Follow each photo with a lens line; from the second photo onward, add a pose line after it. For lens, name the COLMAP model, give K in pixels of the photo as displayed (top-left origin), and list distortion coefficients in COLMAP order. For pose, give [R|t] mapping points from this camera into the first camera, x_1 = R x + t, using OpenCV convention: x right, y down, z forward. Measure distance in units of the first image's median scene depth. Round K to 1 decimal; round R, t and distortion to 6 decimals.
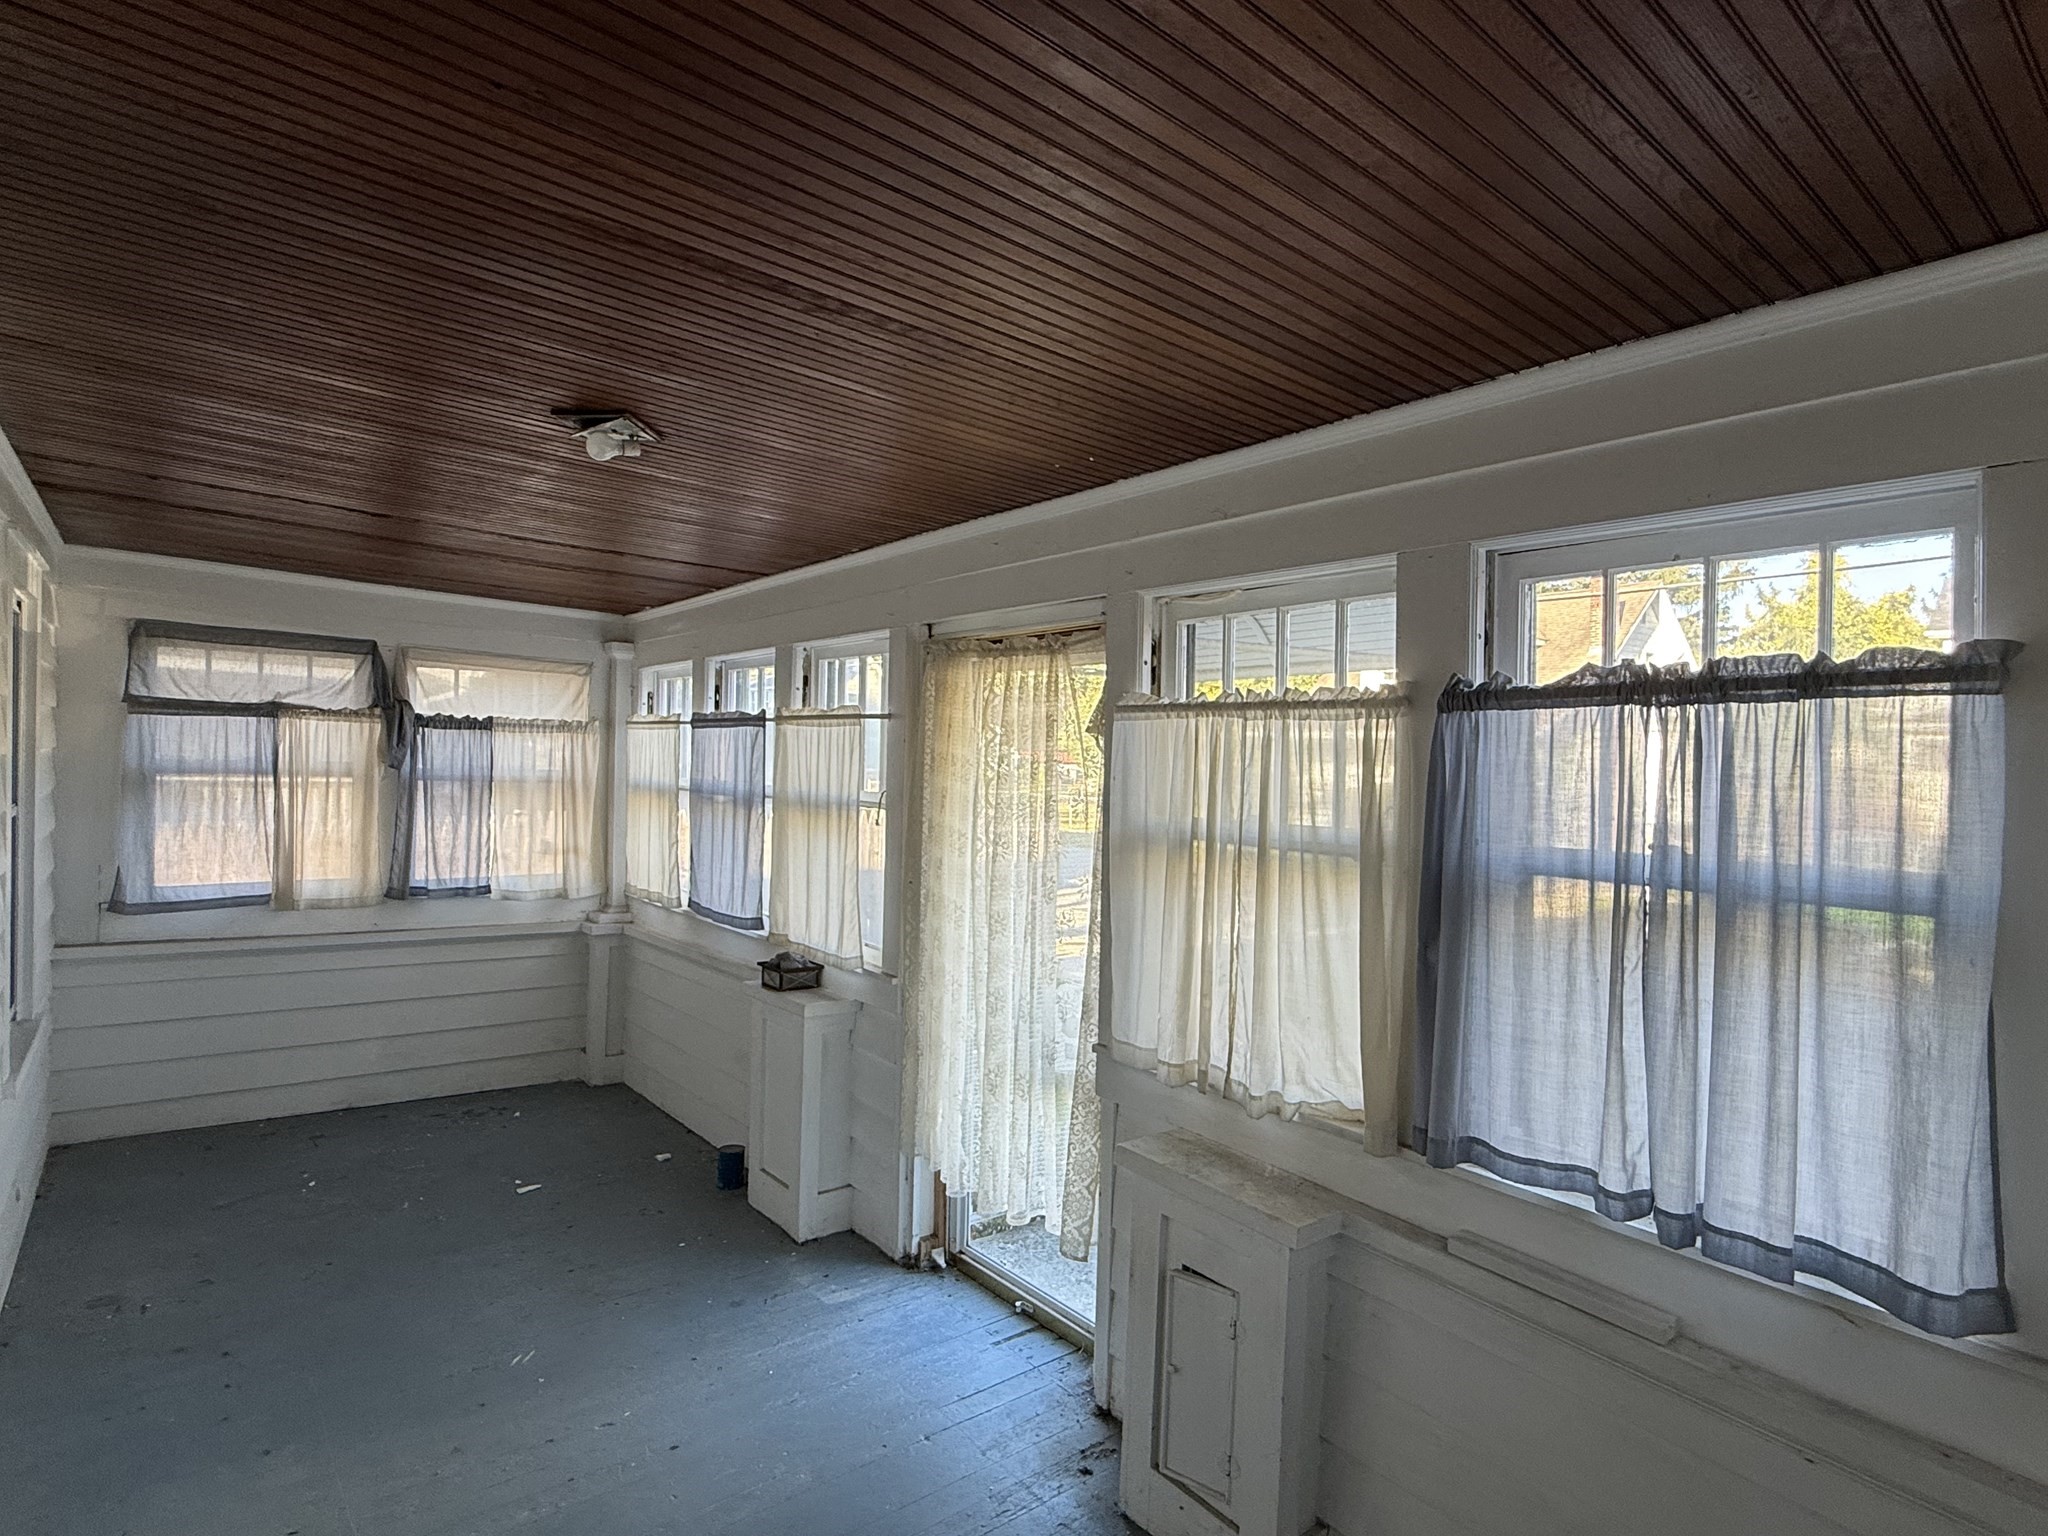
lens RADIAL K [[1083.4, 0, 989.8], [0, 1083.4, 772.6], [0, 0, 1]] dist [0.003978, 0.000589]
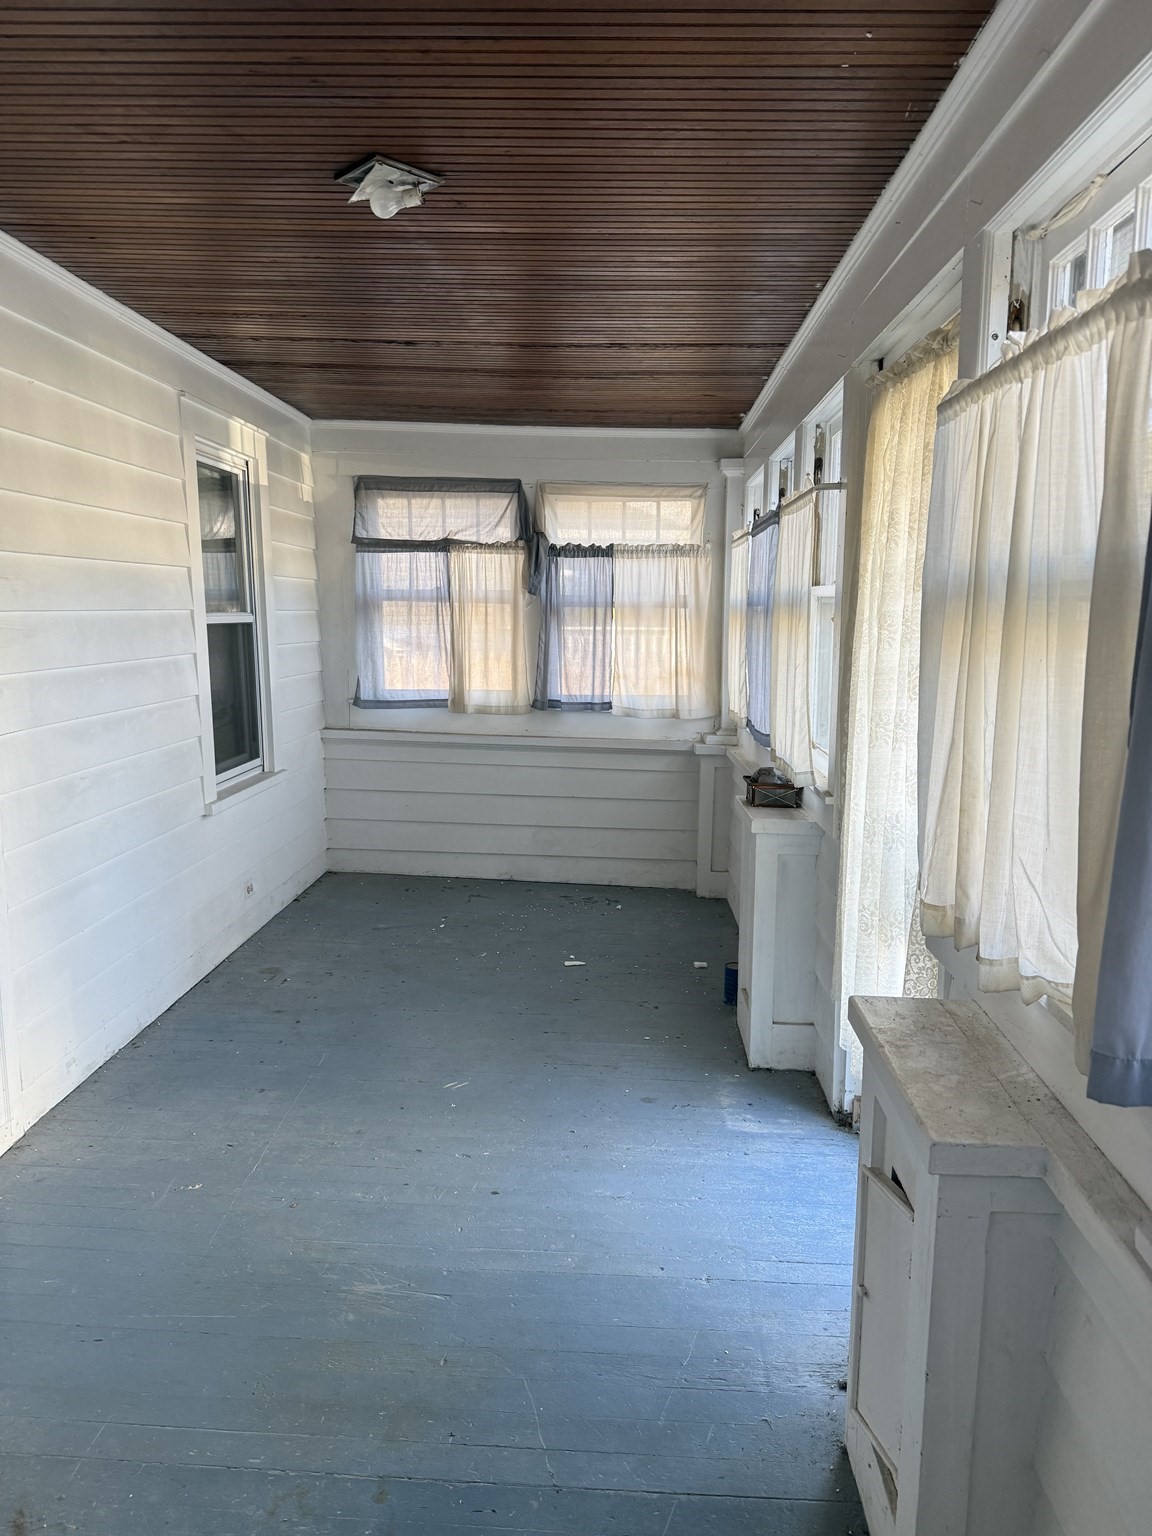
lens RADIAL K [[1058.1, 0, 575.5], [0, 1058.1, 787.3], [0, 0, 1]] dist [0.135759, -0.253980]
pose [[0.749713, 0.082622, -0.656585, 0.236330], [0.005197, 0.991410, 0.130690, 0.051667], [0.661743, -0.101393, 0.742843, 0.176257]]
